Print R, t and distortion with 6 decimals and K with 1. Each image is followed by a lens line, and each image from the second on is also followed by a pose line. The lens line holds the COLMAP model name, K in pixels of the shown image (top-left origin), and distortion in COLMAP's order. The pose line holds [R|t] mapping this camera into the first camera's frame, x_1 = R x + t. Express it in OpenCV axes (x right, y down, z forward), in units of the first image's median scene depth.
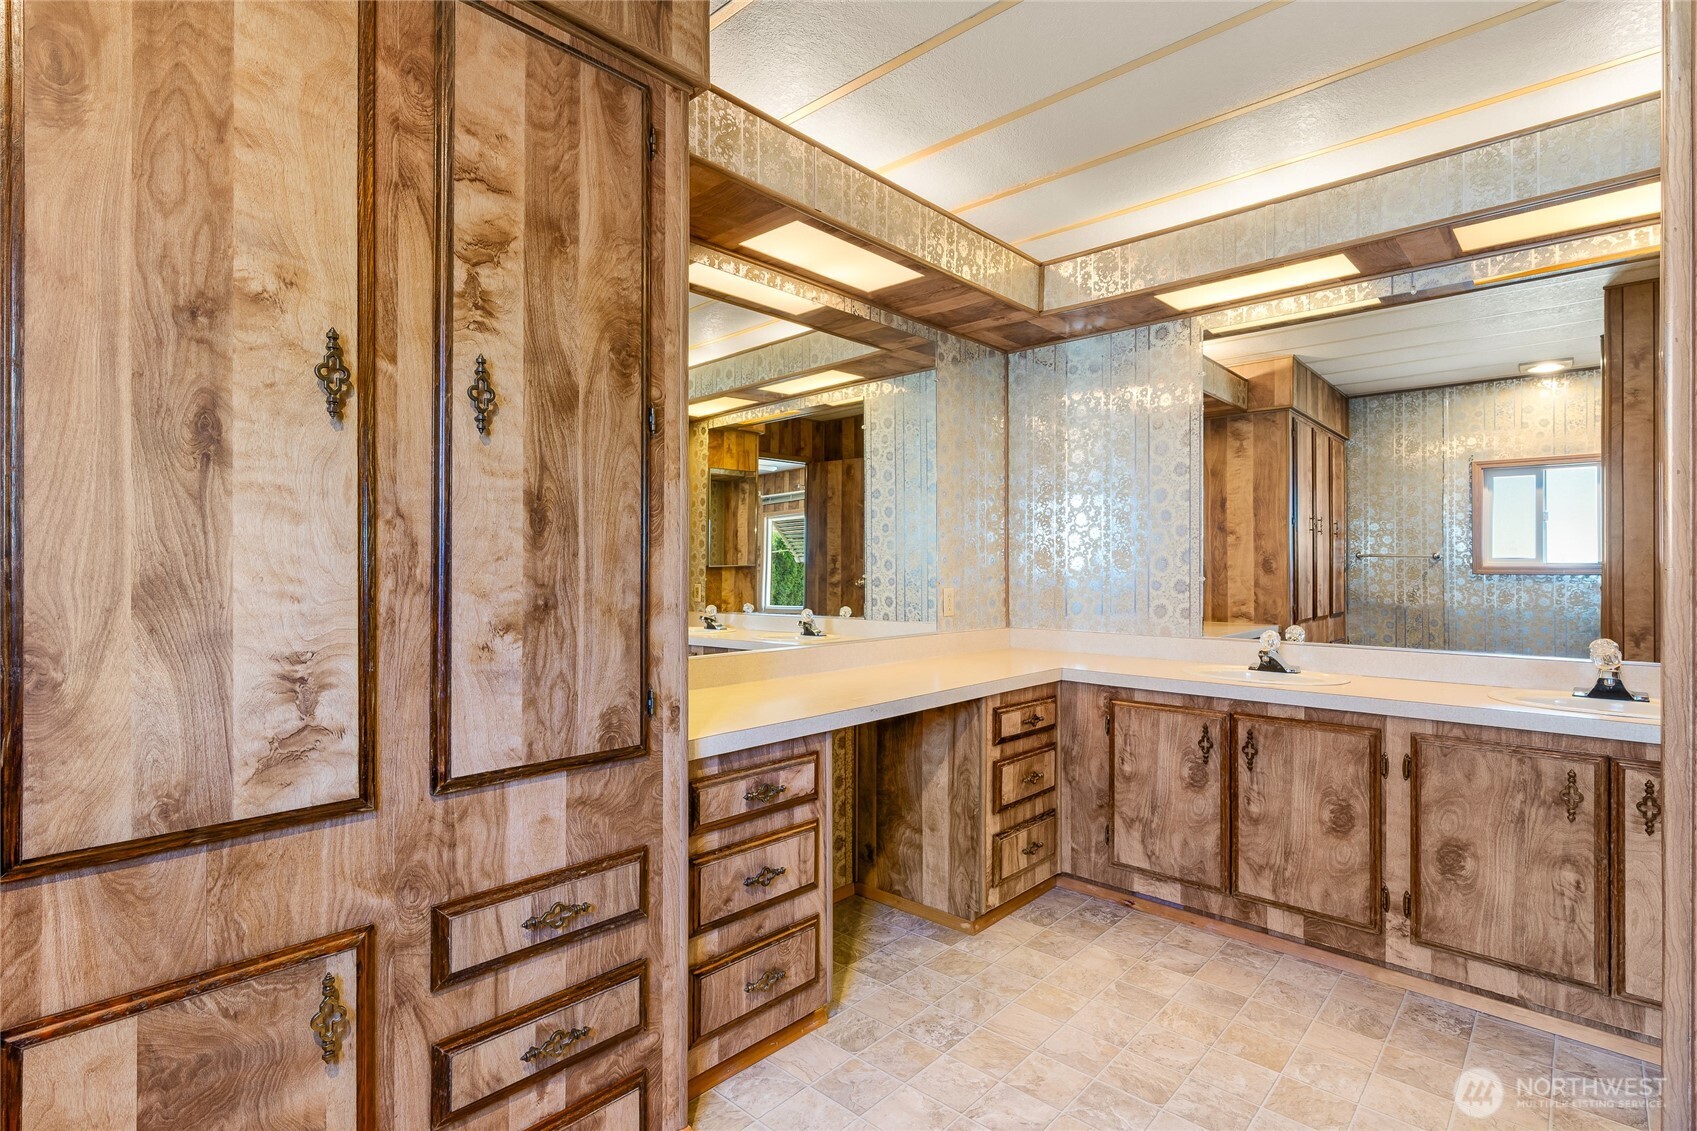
lens RADIAL K [[807.0, 0, 848.5], [0, 807.0, 565.5], [0, 0, 1]] dist [-0.002829, 0.000359]
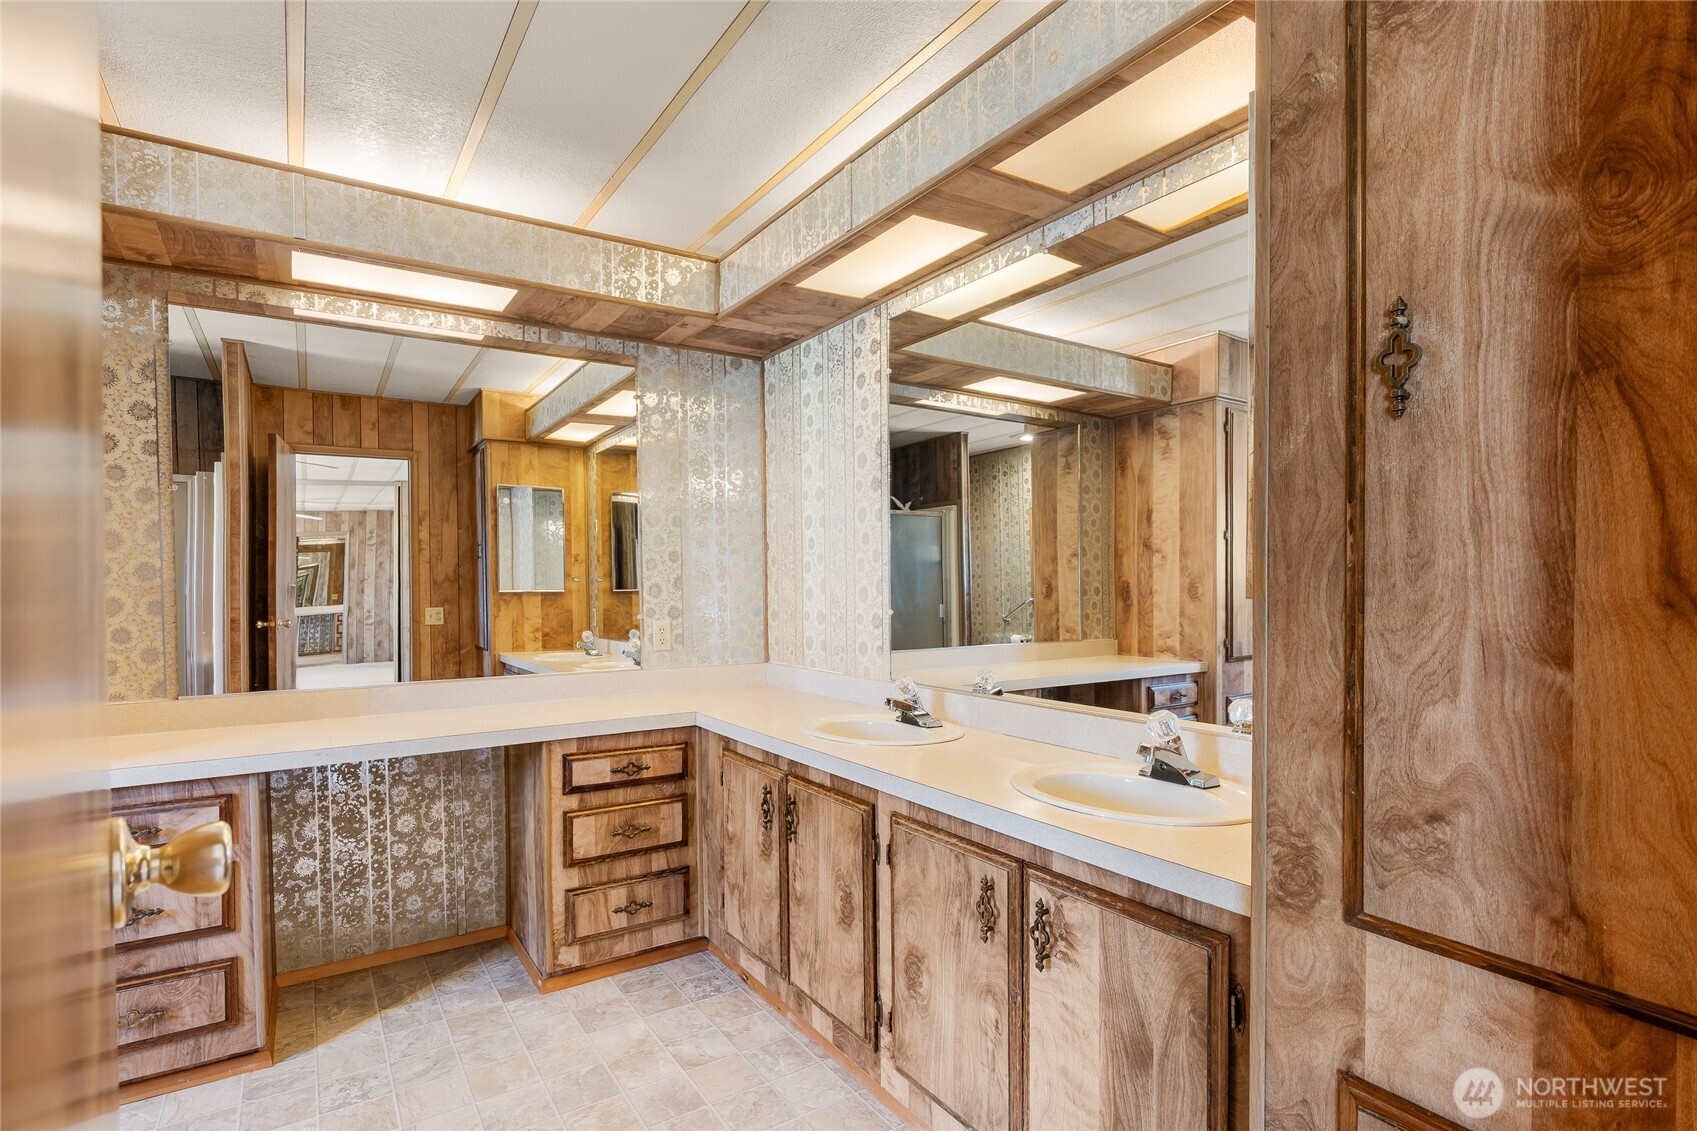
lens RADIAL K [[838.8, 0, 847.0], [0, 838.8, 601.7], [0, 0, 1]] dist [0.008172, 0.000371]
pose [[0.967740, 0.000347, -0.251950, 0.748695], [0.005945, 0.999689, 0.024212, -0.021287], [0.251881, -0.024929, 0.967437, 0.151886]]
